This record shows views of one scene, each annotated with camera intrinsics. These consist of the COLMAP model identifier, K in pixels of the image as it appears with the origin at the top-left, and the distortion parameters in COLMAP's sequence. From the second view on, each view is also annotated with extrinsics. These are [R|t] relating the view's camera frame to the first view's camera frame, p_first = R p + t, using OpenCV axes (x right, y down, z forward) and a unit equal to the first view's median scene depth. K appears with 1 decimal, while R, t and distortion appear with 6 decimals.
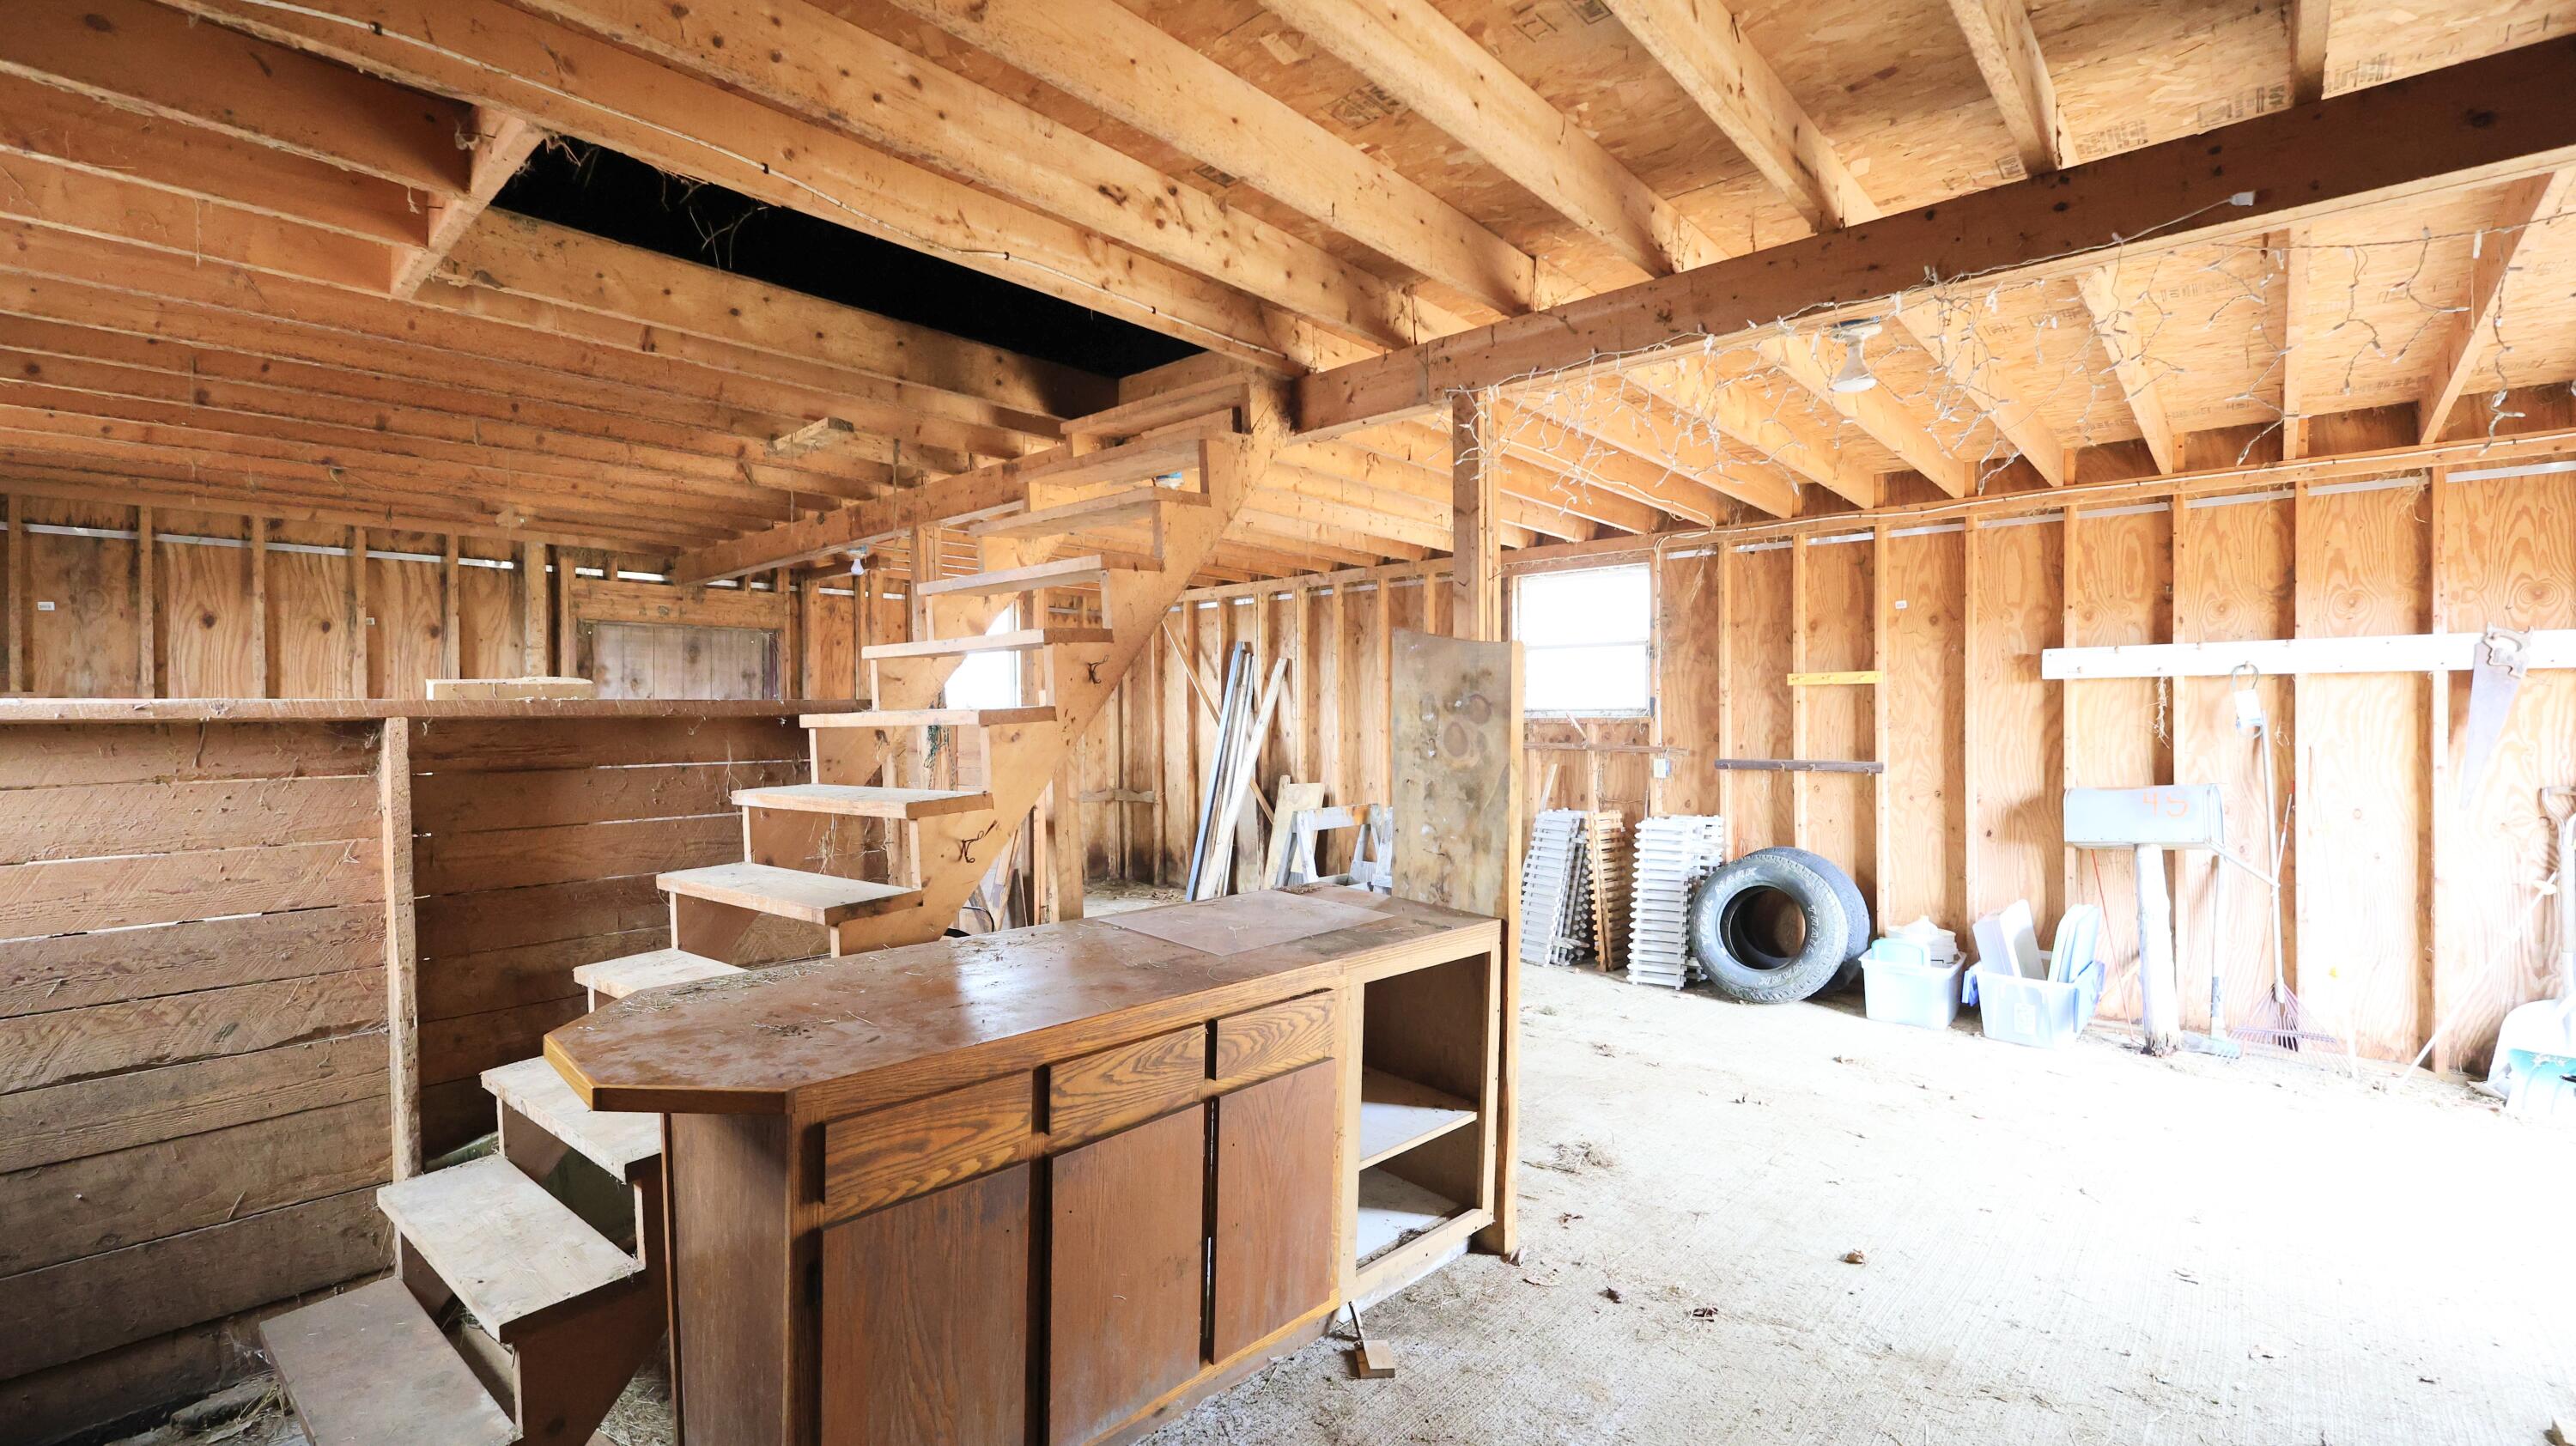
lens RADIAL K [[1132.6, 0, 1285.1], [0, 1132.6, 721.1], [0, 0, 1]] dist [0.007813, -0.001017]
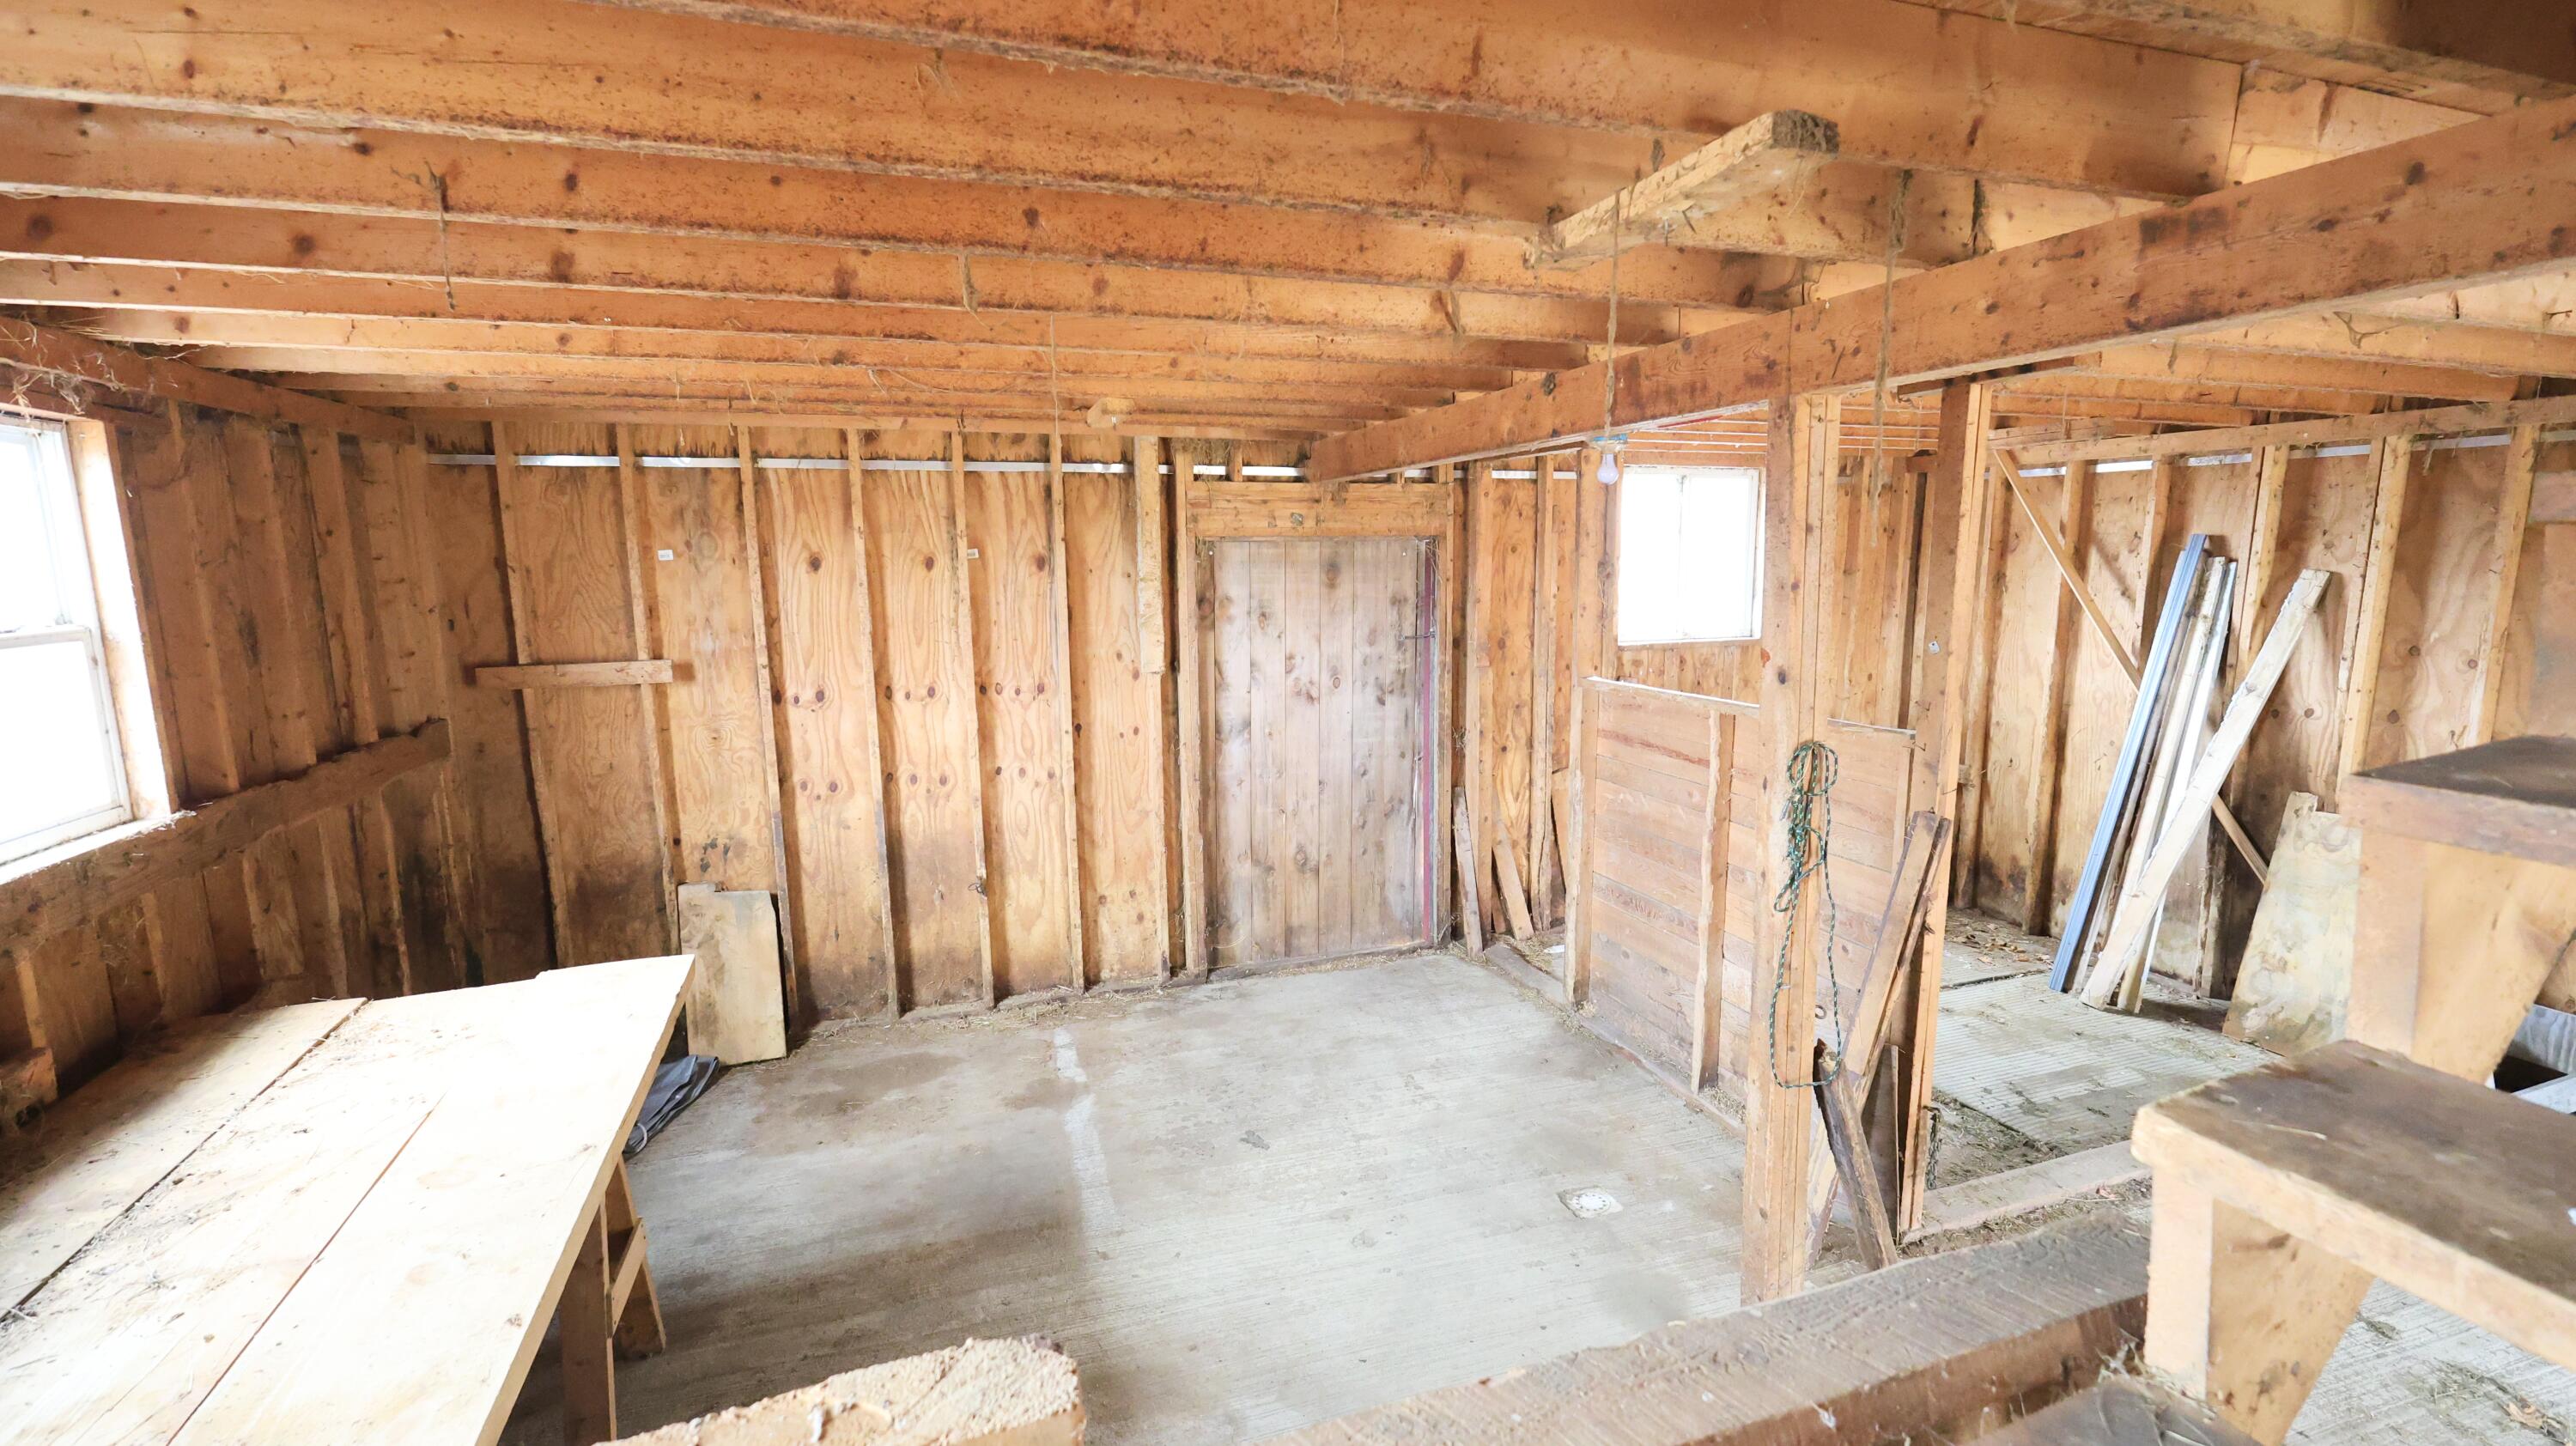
lens RADIAL K [[1132.6, 0, 1290.2], [0, 1132.6, 724.5], [0, 0, 1]] dist [0.007813, -0.001017]
pose [[0.877669, 0.075939, -0.473212, -0.232556], [-0.000488, 0.987509, 0.157565, -0.095918], [0.479266, -0.138059, 0.866743, 0.412226]]
